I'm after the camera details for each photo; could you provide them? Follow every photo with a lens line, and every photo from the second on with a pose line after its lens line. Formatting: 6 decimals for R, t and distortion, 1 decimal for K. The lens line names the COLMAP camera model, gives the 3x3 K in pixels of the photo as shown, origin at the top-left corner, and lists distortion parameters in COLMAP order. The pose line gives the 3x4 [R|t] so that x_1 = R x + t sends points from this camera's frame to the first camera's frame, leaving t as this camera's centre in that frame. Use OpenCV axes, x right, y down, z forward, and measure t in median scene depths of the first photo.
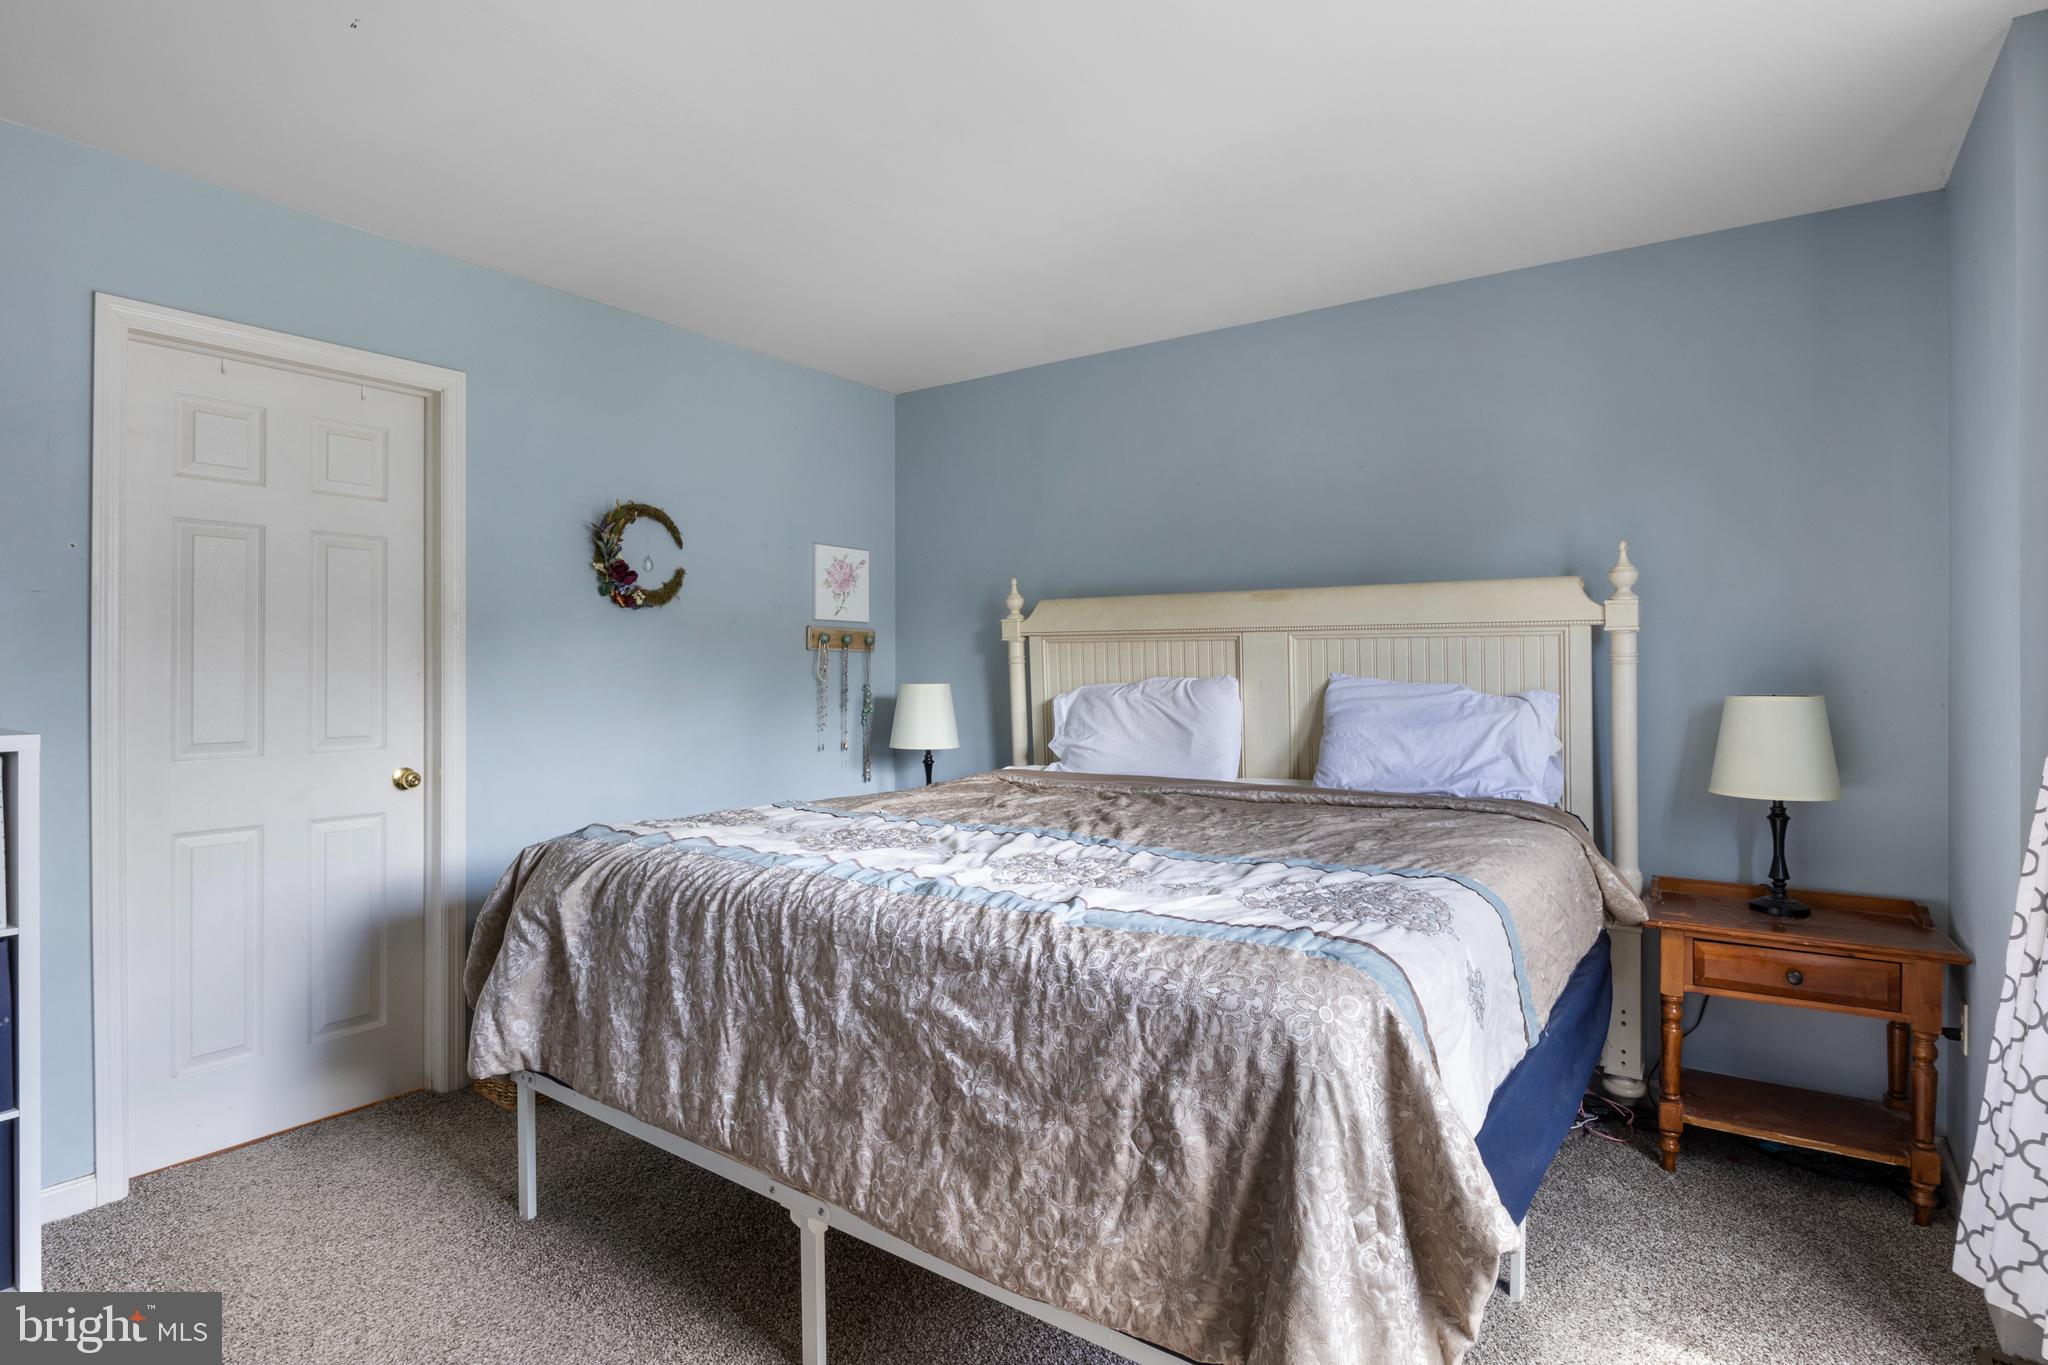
lens RADIAL K [[1033.1, 0, 1018.8], [0, 1033.1, 663.1], [0, 0, 1]] dist [-0.005427, -0.000699]
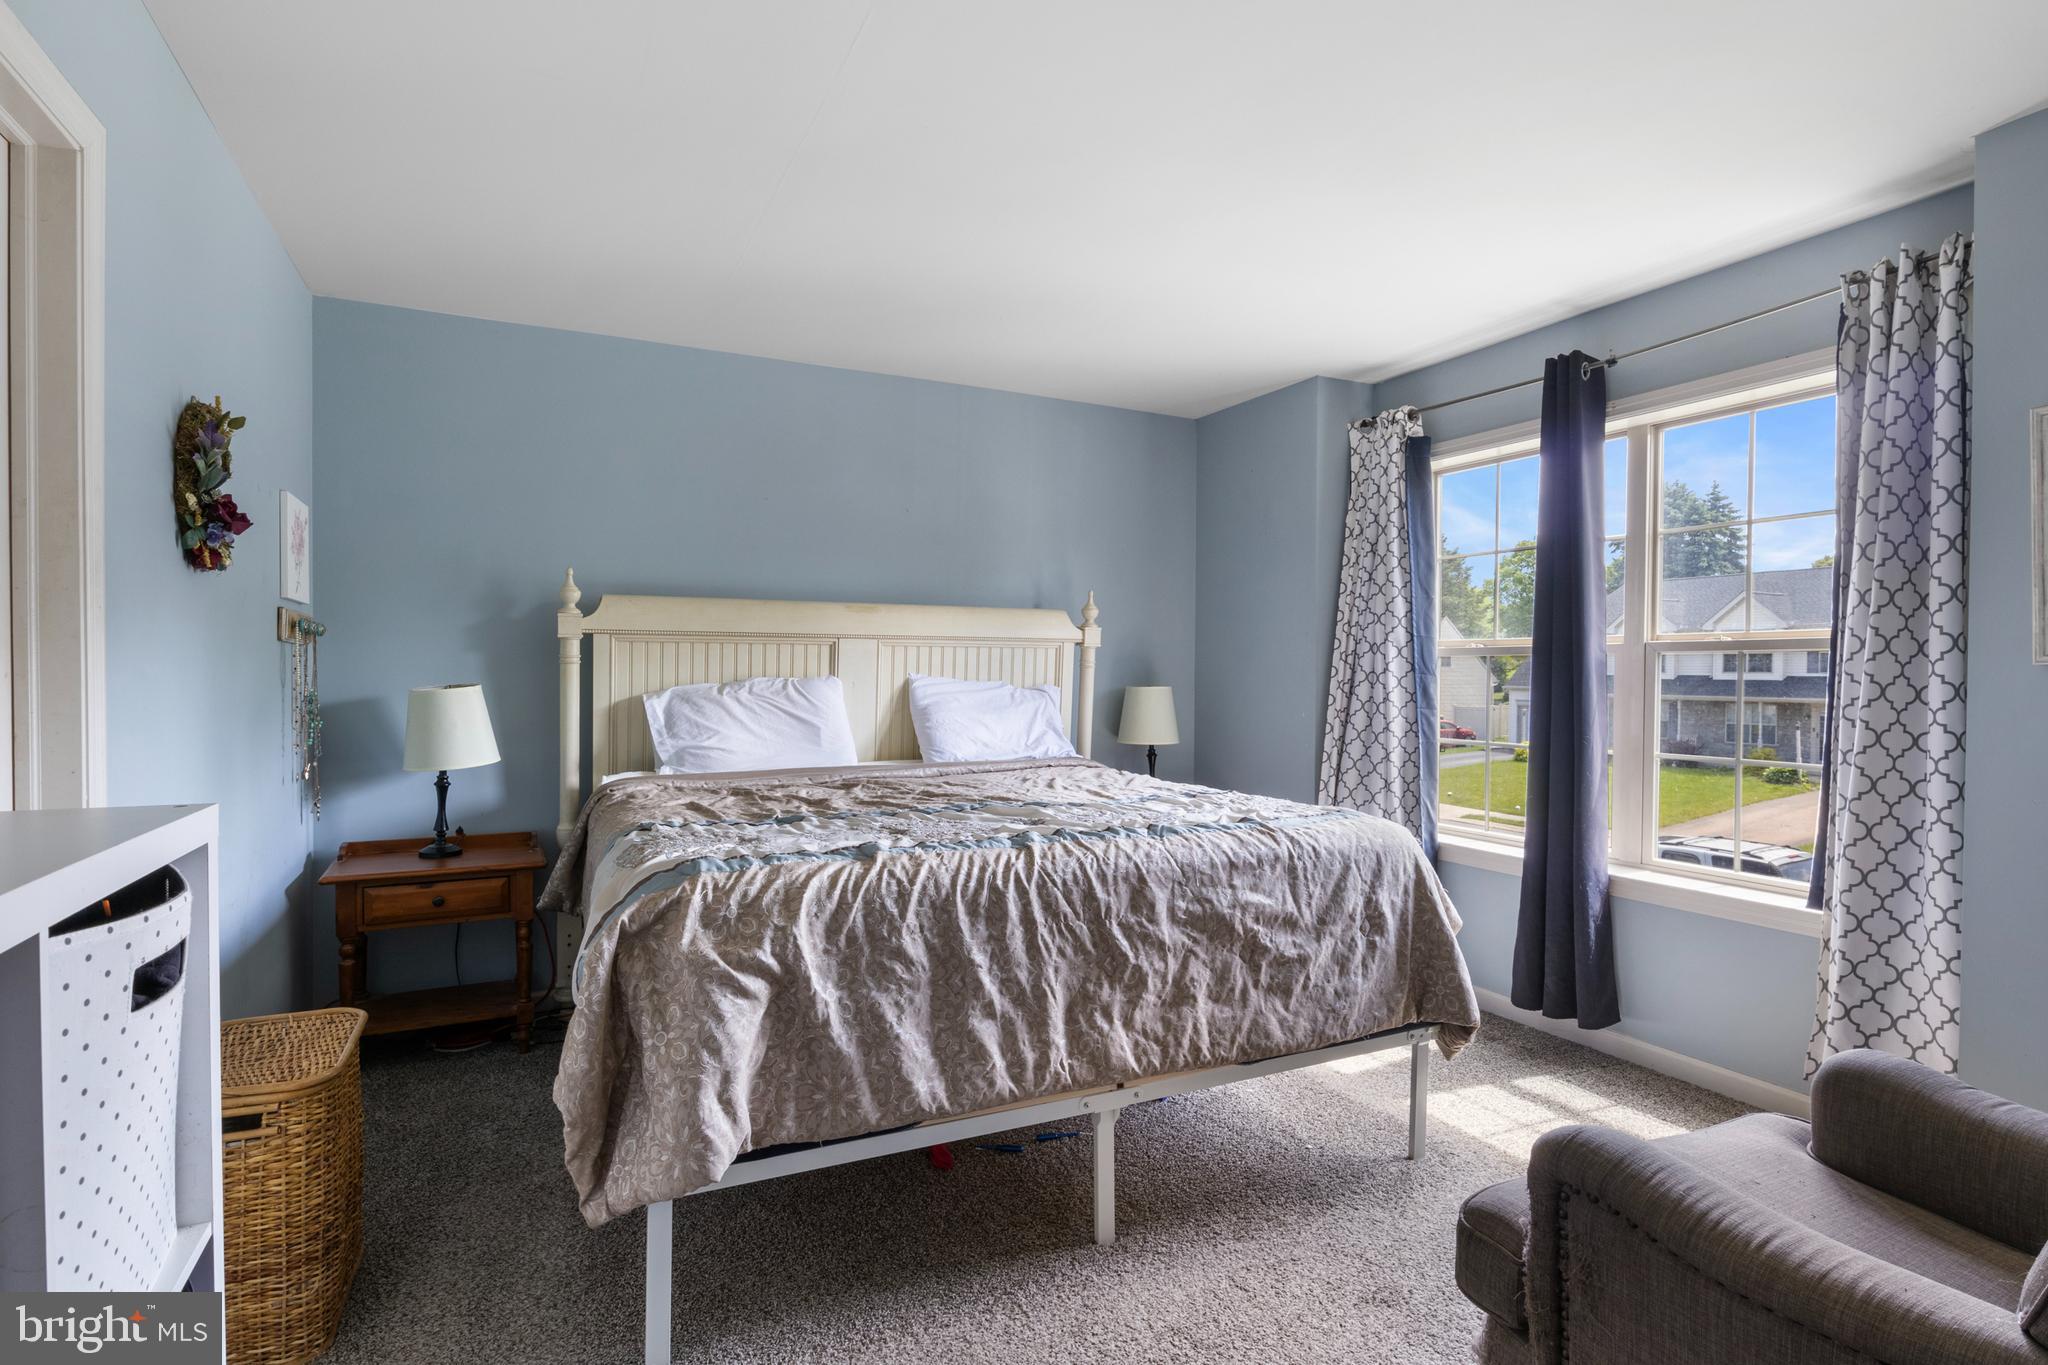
lens RADIAL K [[1033.1, 0, 1016.6], [0, 1033.1, 692.0], [0, 0, 1]] dist [-0.005427, -0.000699]
pose [[0.475255, -0.015789, 0.879706, -1.368473], [-0.007739, 0.999725, 0.022125, 0.005418], [-0.879814, -0.017323, 0.475003, 0.526723]]
